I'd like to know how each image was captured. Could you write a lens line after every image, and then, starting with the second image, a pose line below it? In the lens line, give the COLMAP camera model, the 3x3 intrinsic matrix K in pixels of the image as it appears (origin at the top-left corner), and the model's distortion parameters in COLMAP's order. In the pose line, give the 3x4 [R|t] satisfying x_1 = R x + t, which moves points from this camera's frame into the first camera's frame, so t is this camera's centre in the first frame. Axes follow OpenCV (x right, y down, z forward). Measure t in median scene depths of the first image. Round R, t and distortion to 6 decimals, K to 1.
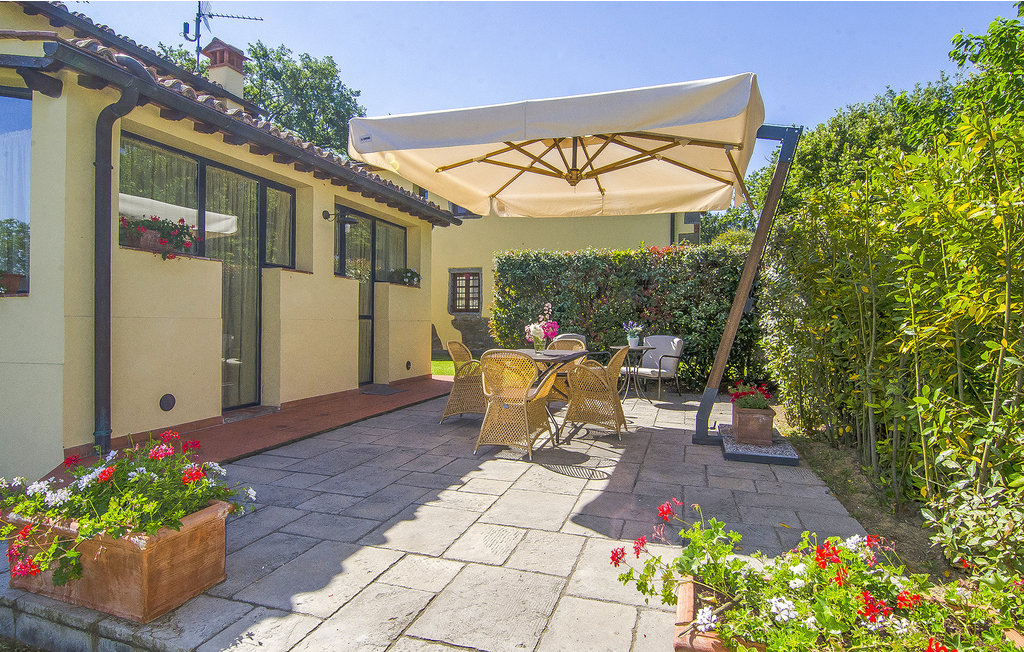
lens RADIAL K [[552.3, 0, 512.0], [0, 552.3, 326.0], [0, 0, 1]] dist [-0.000375, -0.000029]
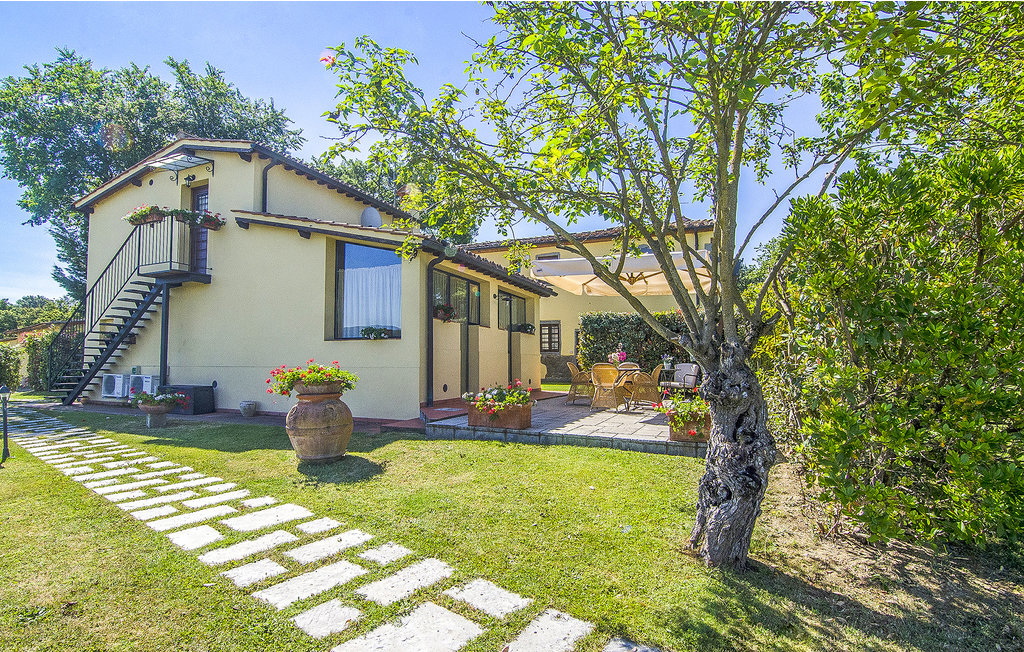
lens RADIAL K [[459.9, 0, 512.0], [0, 459.9, 326.0], [0, 0, 1]] dist [0.000447, -0.000081]
pose [[0.992364, -0.005949, -0.123198, -0.083319], [-0.004736, 0.996261, -0.086259, 0.030280], [0.123250, 0.086184, 0.988626, -0.484259]]
